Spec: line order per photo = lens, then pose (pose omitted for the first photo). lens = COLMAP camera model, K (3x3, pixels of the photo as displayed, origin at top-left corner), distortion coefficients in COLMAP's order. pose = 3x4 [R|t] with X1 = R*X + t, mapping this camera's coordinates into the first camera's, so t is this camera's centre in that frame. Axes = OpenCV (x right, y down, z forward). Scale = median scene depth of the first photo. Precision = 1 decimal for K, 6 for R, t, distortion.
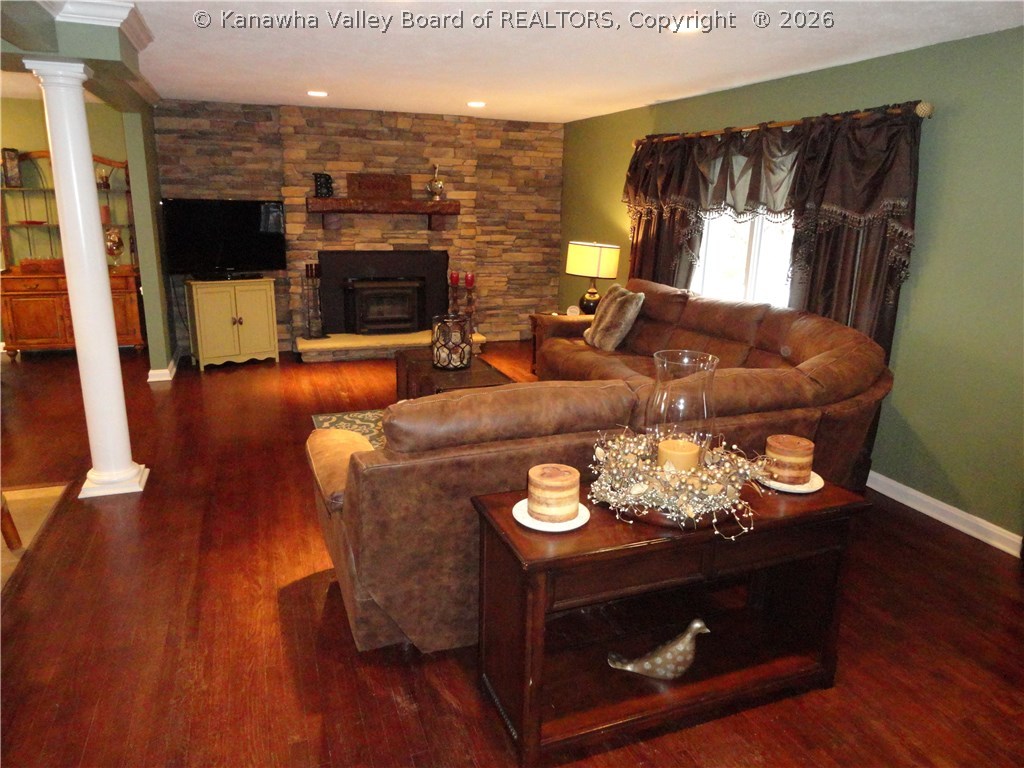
lens RADIAL K [[702.8, 0, 512.0], [0, 702.8, 384.0], [0, 0, 1]] dist [-0.000240, 0.000239]
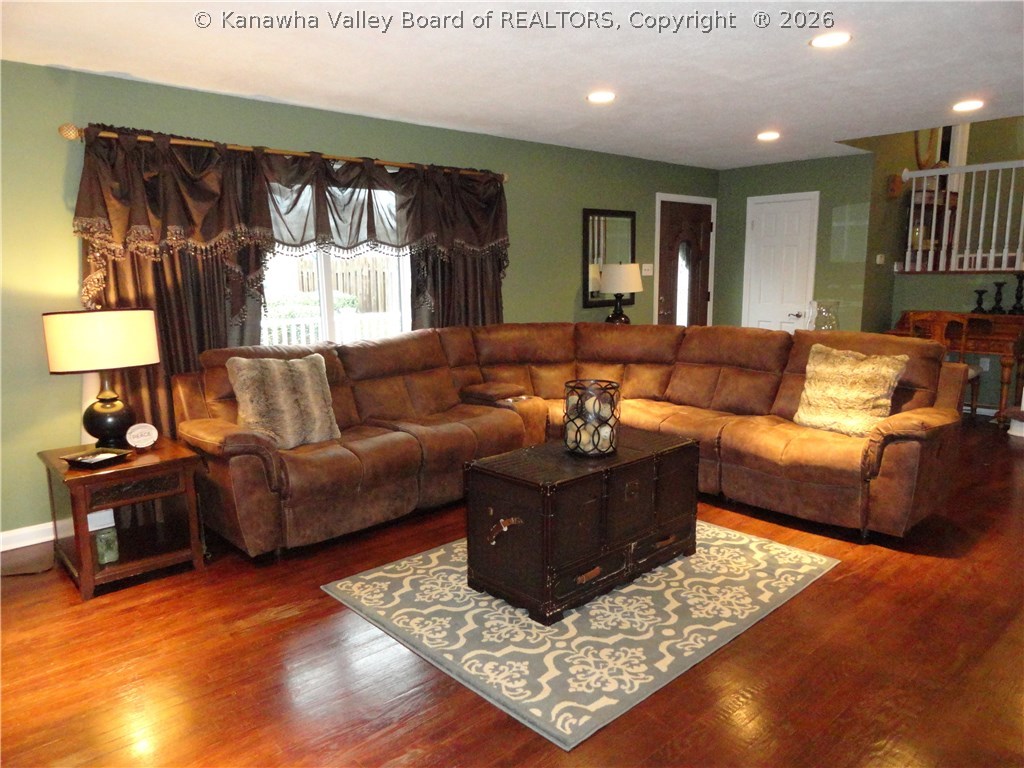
lens RADIAL K [[702.8, 0, 512.0], [0, 702.8, 384.0], [0, 0, 1]] dist [-0.000240, 0.000239]
pose [[-0.375319, -0.169449, 0.911275, -0.622594], [0.240090, 0.931821, 0.272153, -0.271887], [-0.895261, 0.320932, -0.309047, 1.130106]]
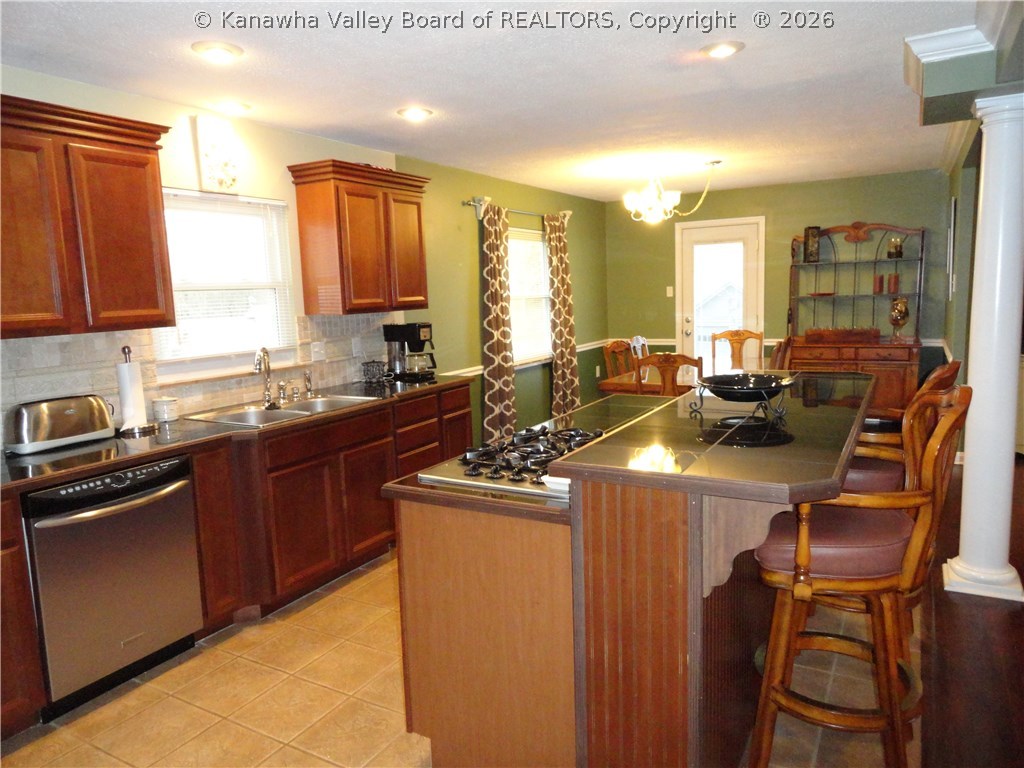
lens RADIAL K [[702.8, 0, 512.0], [0, 702.8, 384.0], [0, 0, 1]] dist [-0.000240, 0.000239]
pose [[0.639911, 0.061149, -0.766012, -0.171007], [-0.150489, 0.987499, -0.046885, 0.018381], [0.753570, 0.145278, 0.641114, 0.007466]]
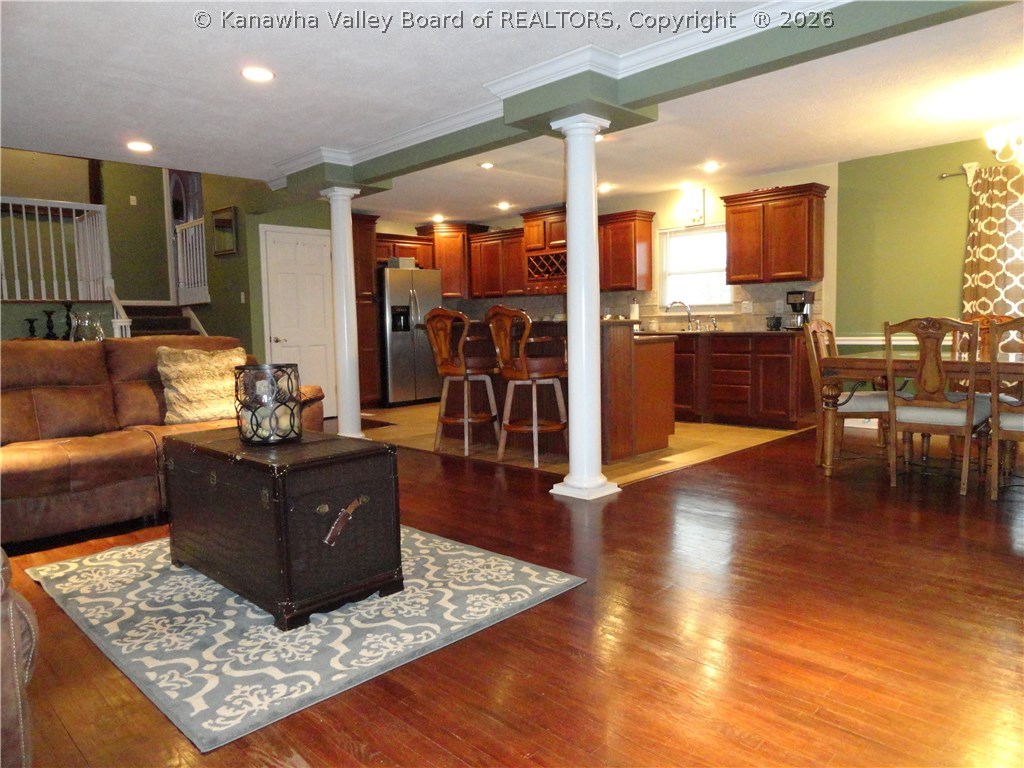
lens RADIAL K [[702.8, 0, 512.0], [0, 702.8, 384.0], [0, 0, 1]] dist [-0.000240, 0.000239]
pose [[-0.908799, 0.033066, -0.415923, -0.012340], [-0.107236, 0.944856, 0.309430, -0.266668], [0.403219, 0.325811, -0.855138, 1.447497]]
